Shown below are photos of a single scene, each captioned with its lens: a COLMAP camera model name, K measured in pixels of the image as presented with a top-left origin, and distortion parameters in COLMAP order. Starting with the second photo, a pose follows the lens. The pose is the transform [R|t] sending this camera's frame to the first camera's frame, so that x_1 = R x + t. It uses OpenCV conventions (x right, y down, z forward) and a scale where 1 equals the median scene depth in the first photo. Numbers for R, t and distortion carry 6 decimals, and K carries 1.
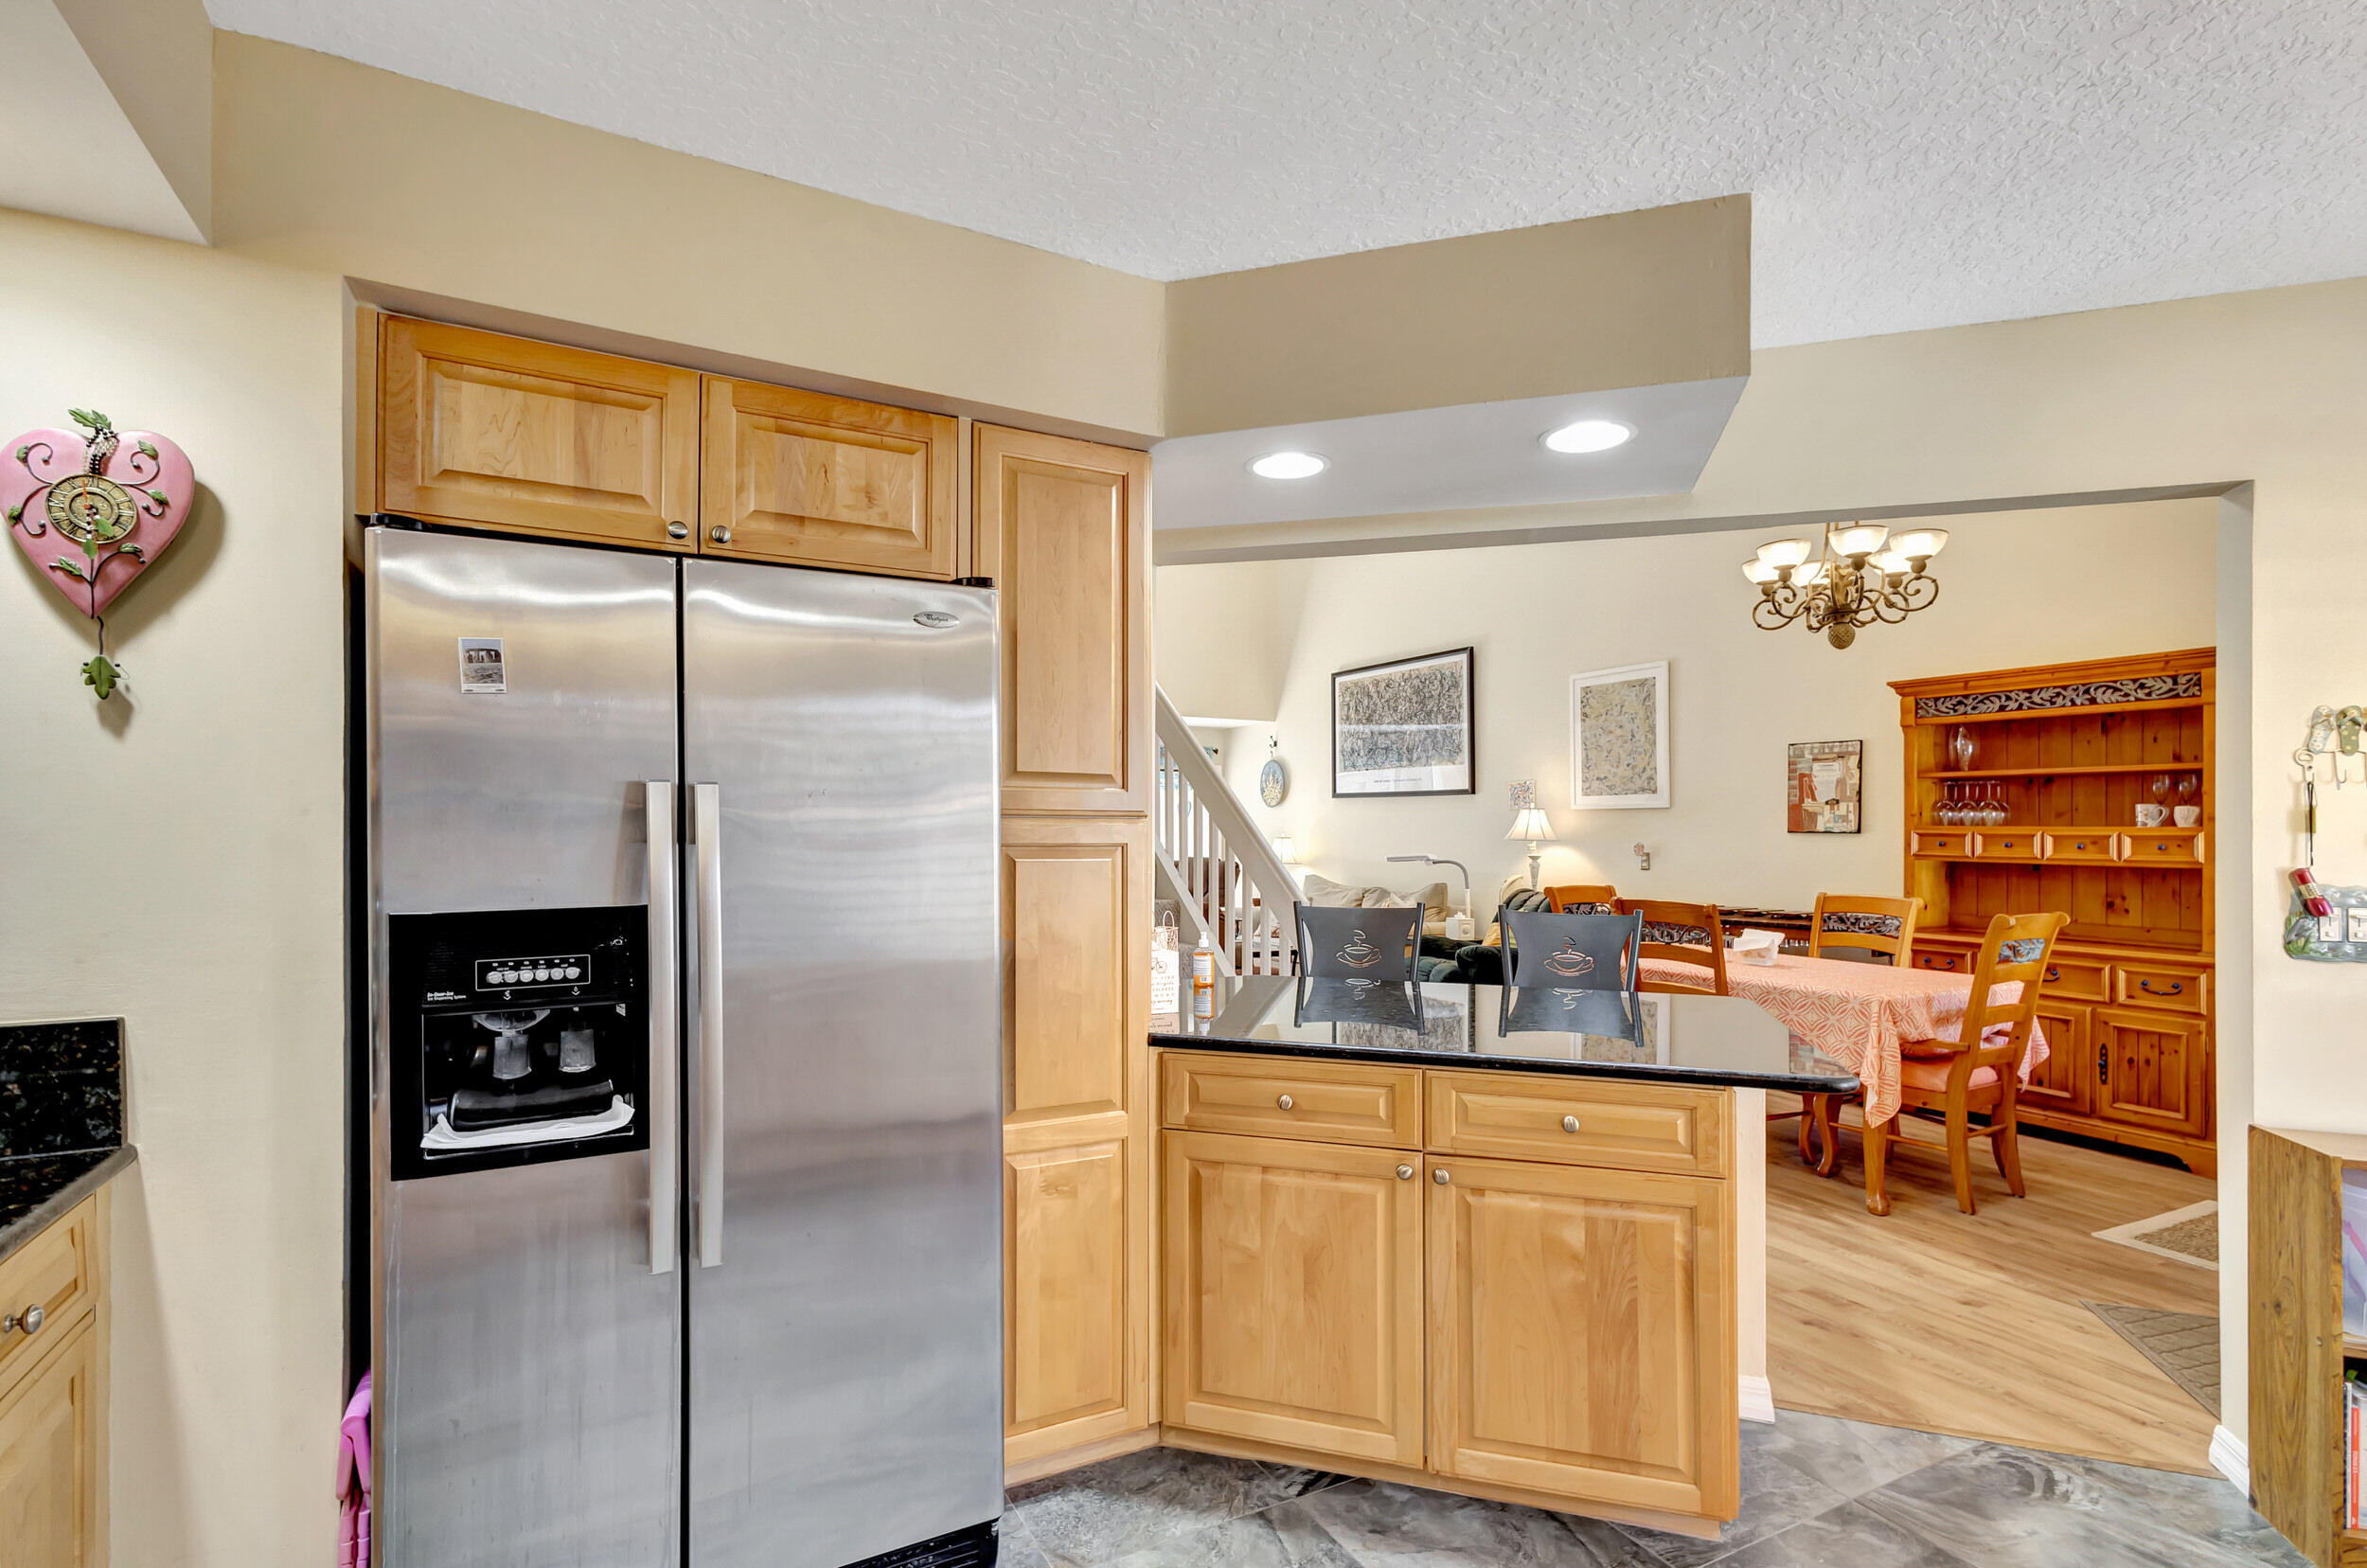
lens RADIAL K [[1109.4, 0, 1172.0], [0, 1109.4, 813.5], [0, 0, 1]] dist [0.010948, -0.002865]
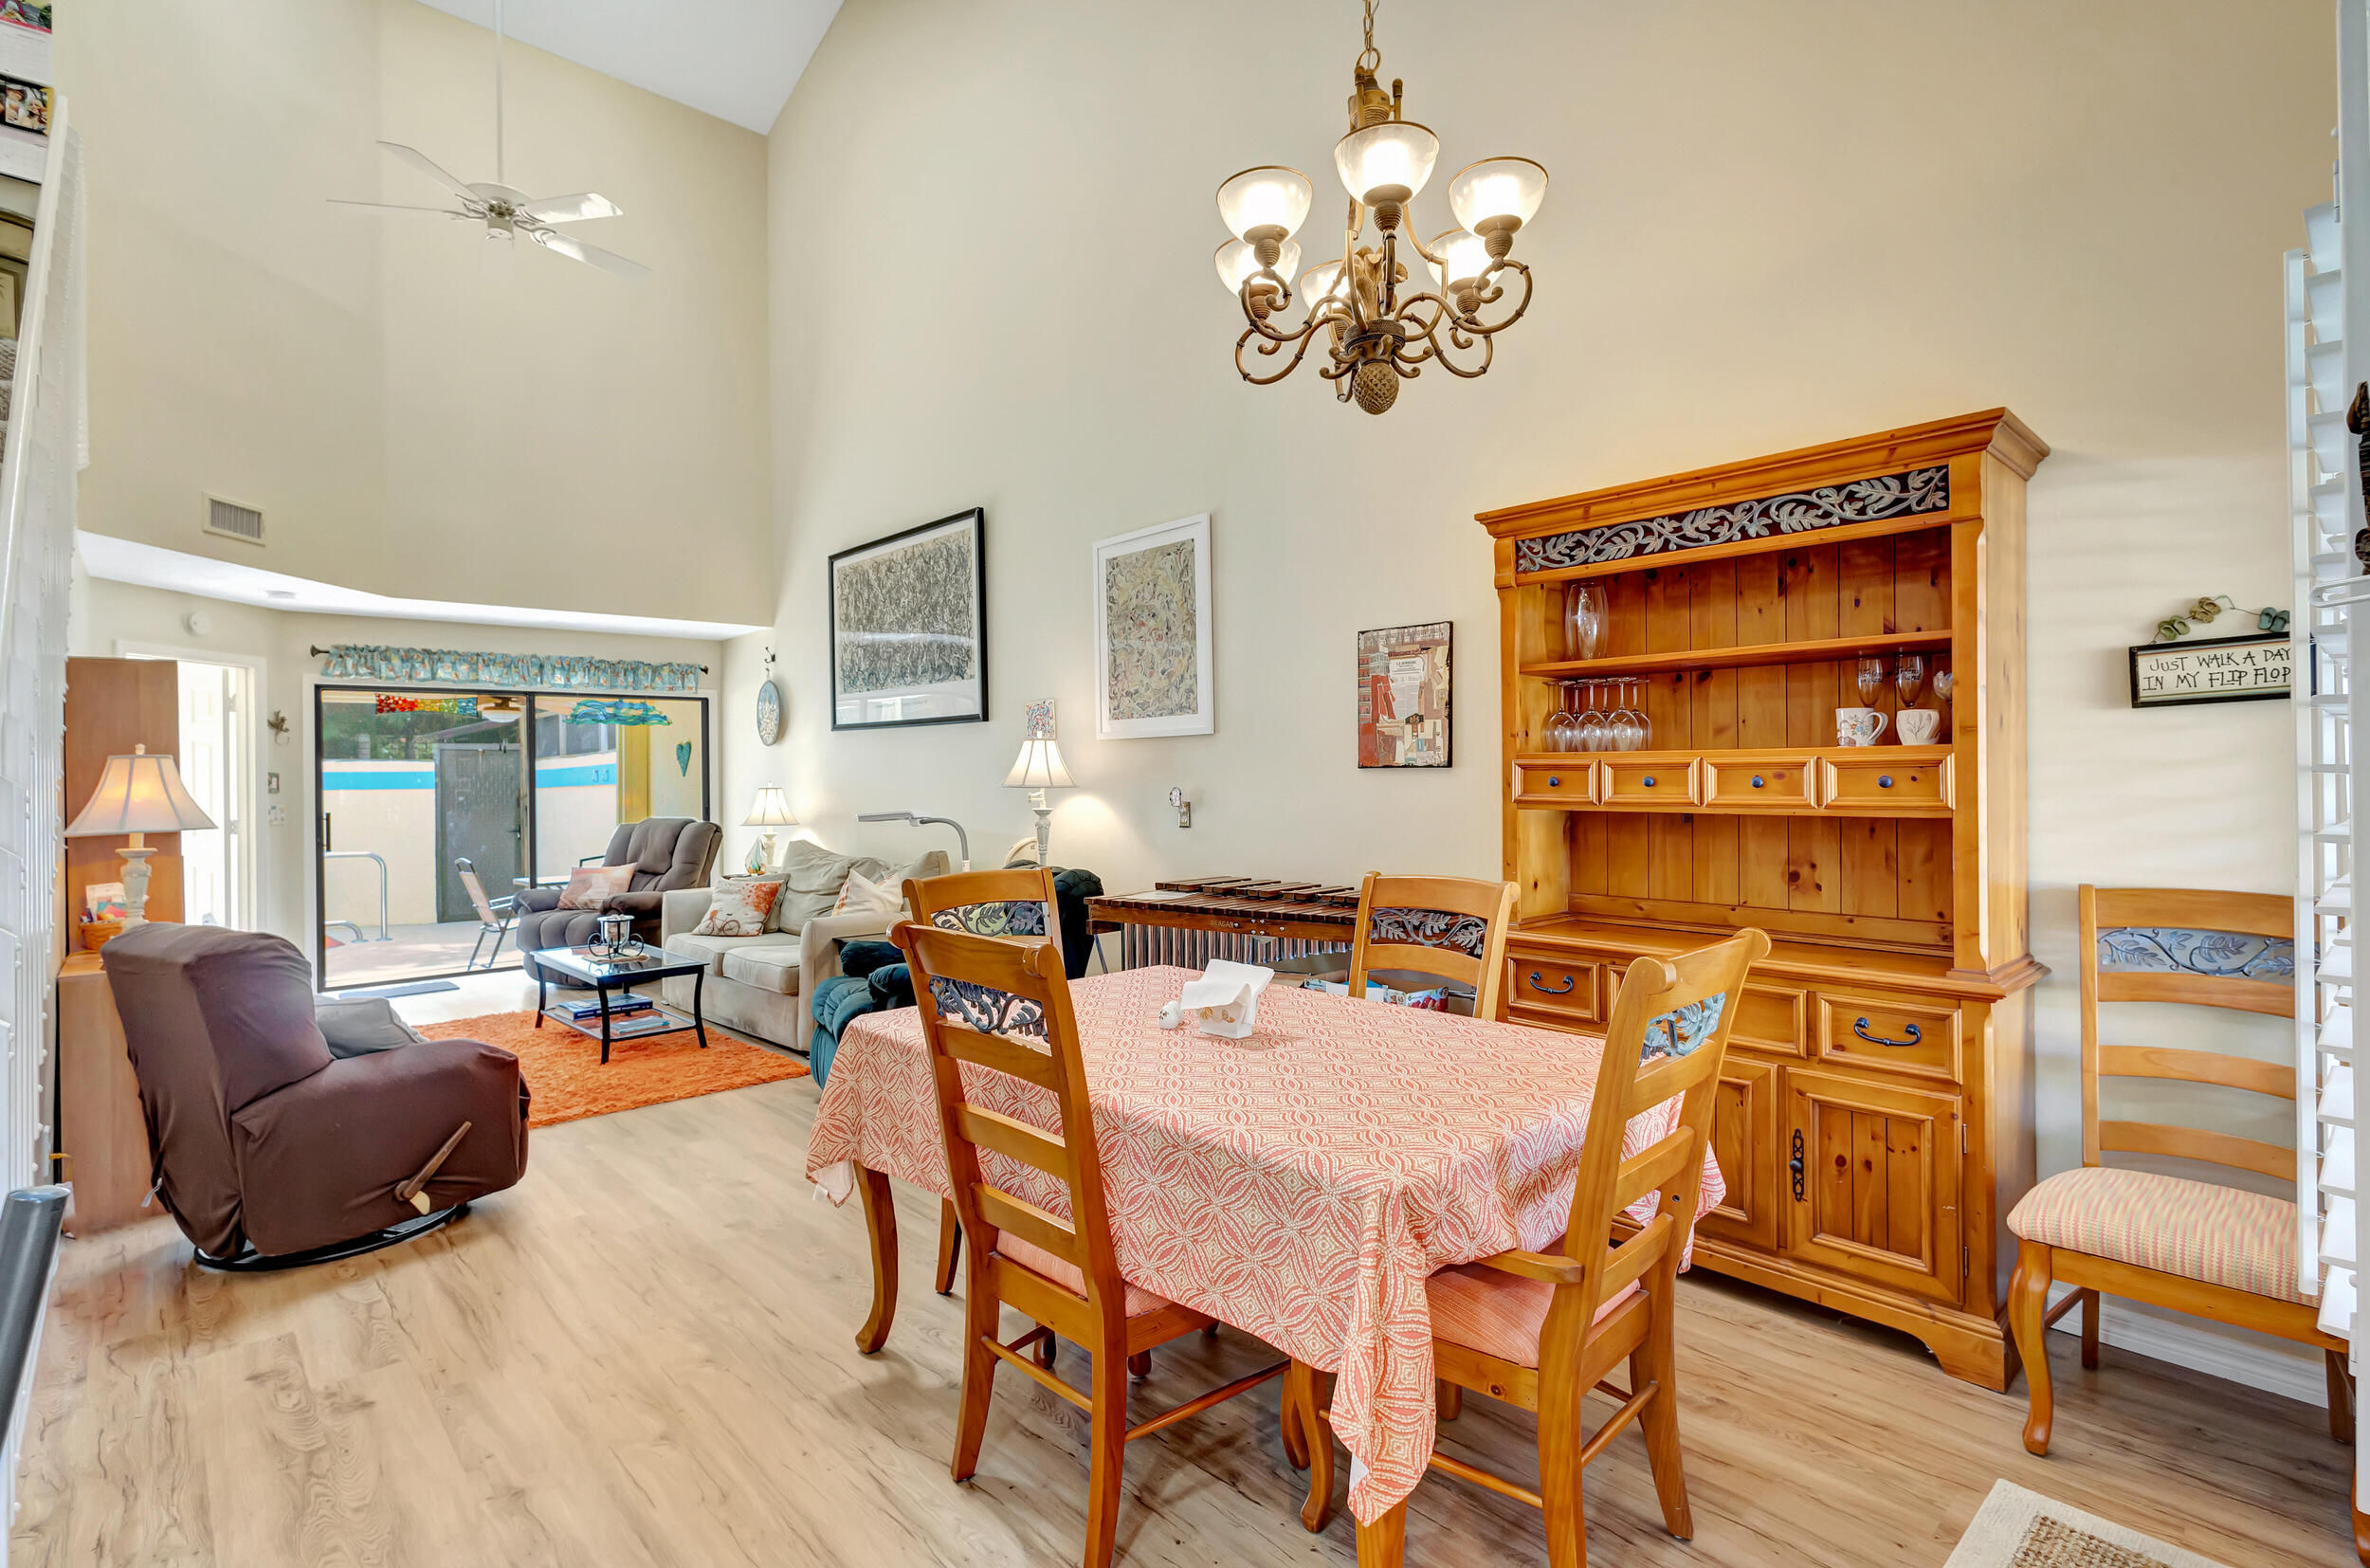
lens RADIAL K [[1159.4, 0, 1180.8], [0, 1159.4, 775.3], [0, 0, 1]] dist [0.003242, 0.001090]
pose [[0.964868, -0.020692, 0.261919, 0.352515], [0.016502, 0.999698, 0.018187, 0.009509], [-0.262216, -0.013226, 0.964919, 0.477075]]
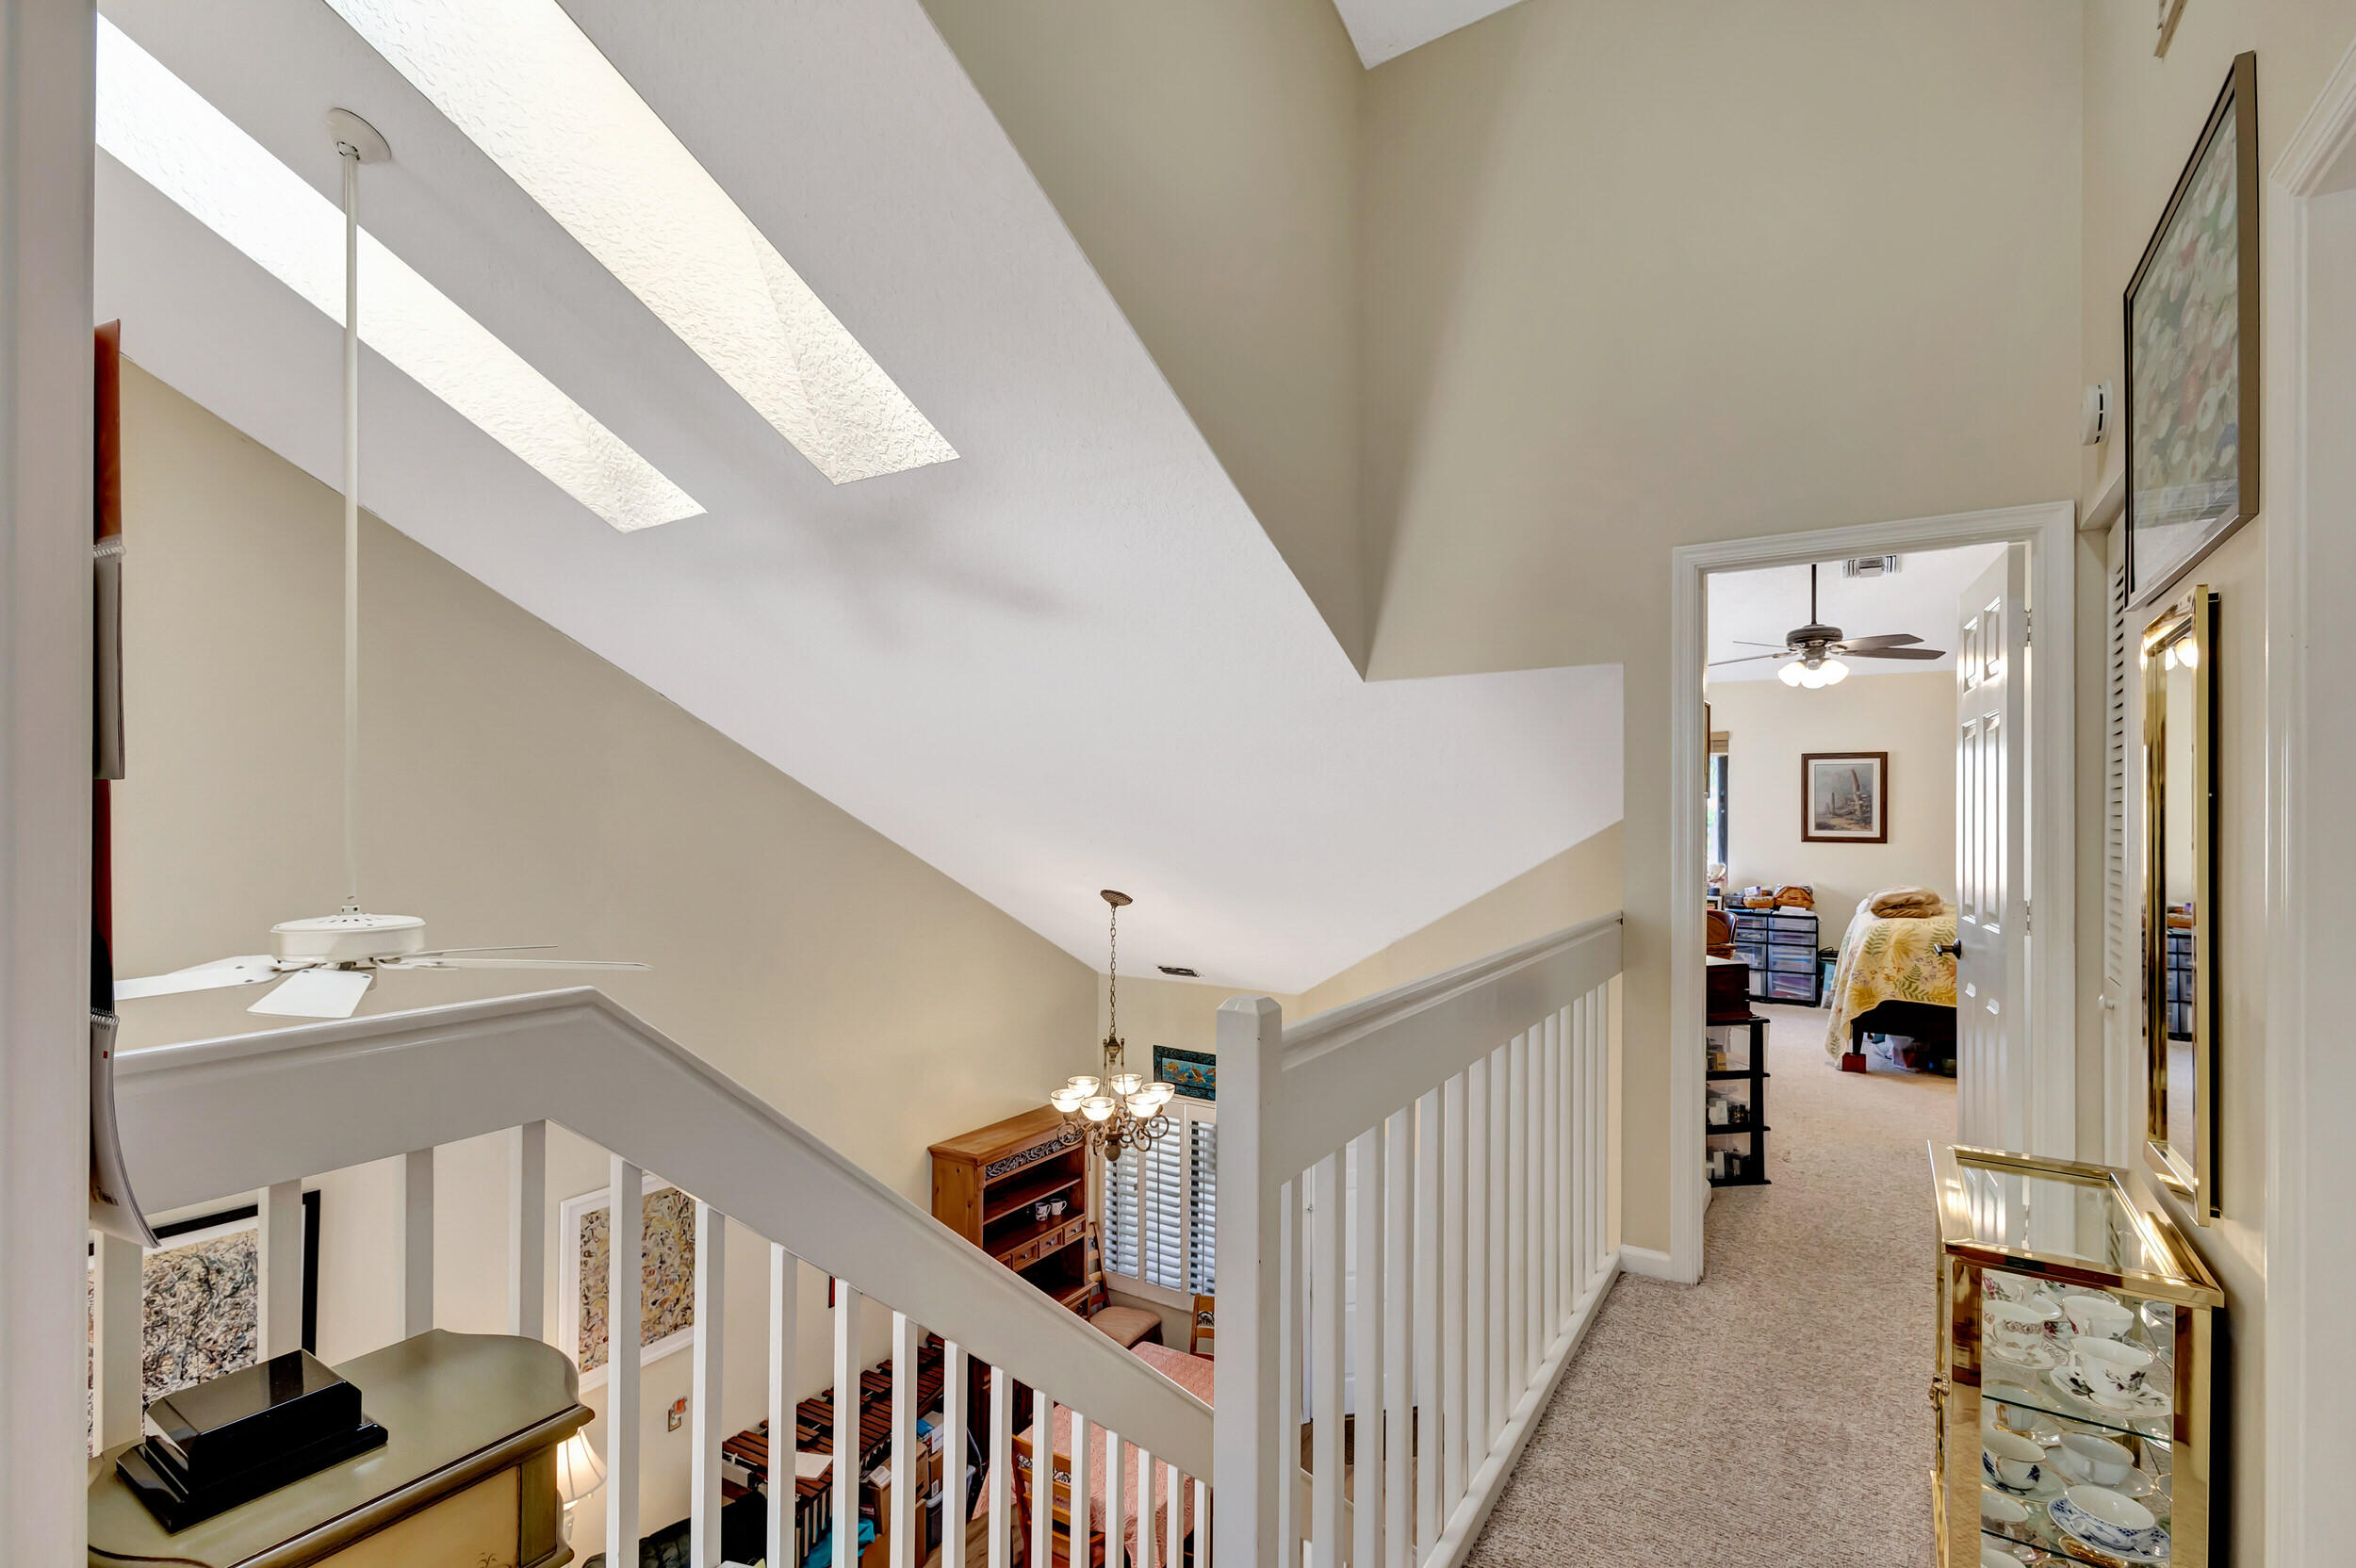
lens RADIAL K [[1104.2, 0, 1170.1], [0, 1104.2, 795.7], [0, 0, 1]] dist [0.010948, -0.002865]
pose [[-0.495284, -0.000473, 0.868731, -0.646034], [-0.029616, 0.999428, -0.016341, -0.586600], [-0.868226, -0.033822, -0.495015, 1.620549]]
